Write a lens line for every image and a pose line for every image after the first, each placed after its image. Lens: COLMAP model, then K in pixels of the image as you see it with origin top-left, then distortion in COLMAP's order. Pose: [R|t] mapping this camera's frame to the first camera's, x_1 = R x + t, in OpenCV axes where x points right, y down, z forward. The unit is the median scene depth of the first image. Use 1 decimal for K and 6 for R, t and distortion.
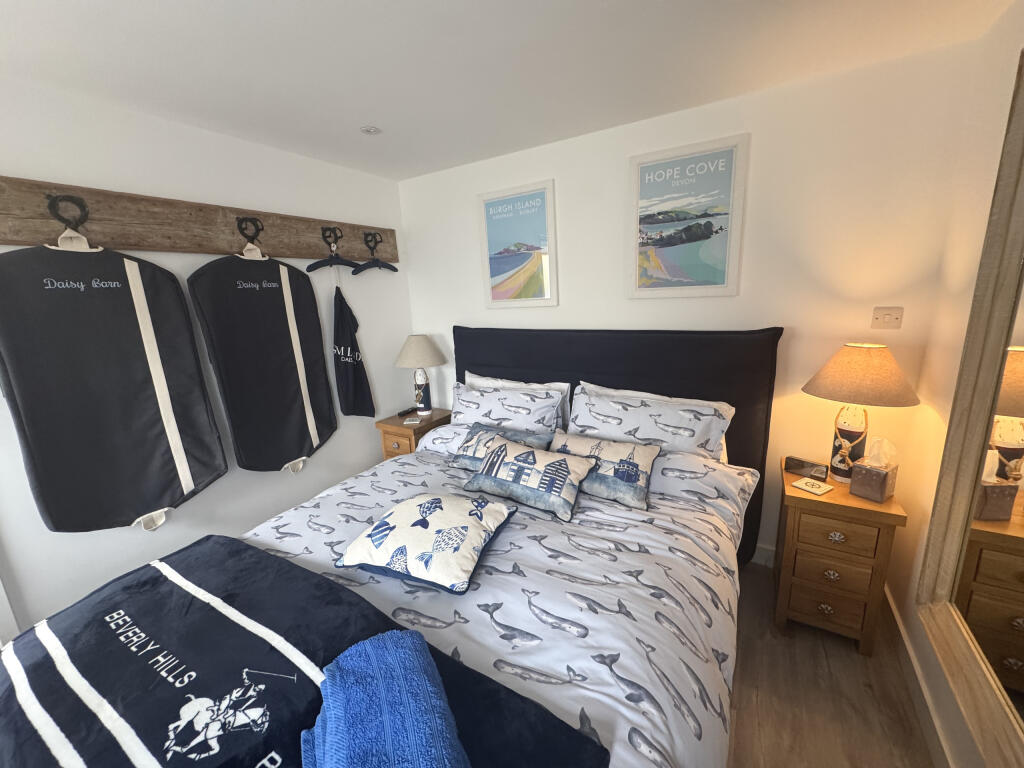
lens RADIAL K [[409.2, 0, 512.0], [0, 409.2, 384.0], [0, 0, 1]] dist [-0.002827, 0.000246]
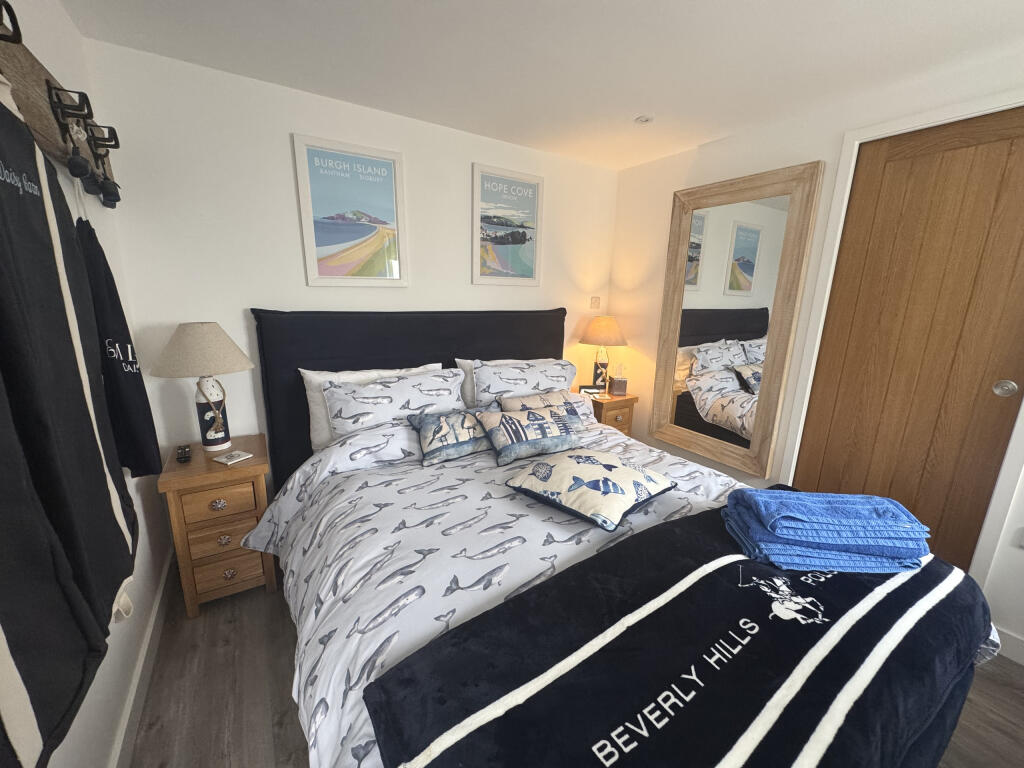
lens RADIAL K [[409.2, 0, 512.0], [0, 409.2, 384.0], [0, 0, 1]] dist [-0.002827, 0.000246]
pose [[0.435102, -0.147334, 0.888245, -0.847731], [0.153524, 0.984214, 0.088050, -0.015972], [-0.887196, 0.098056, 0.450853, 0.460352]]
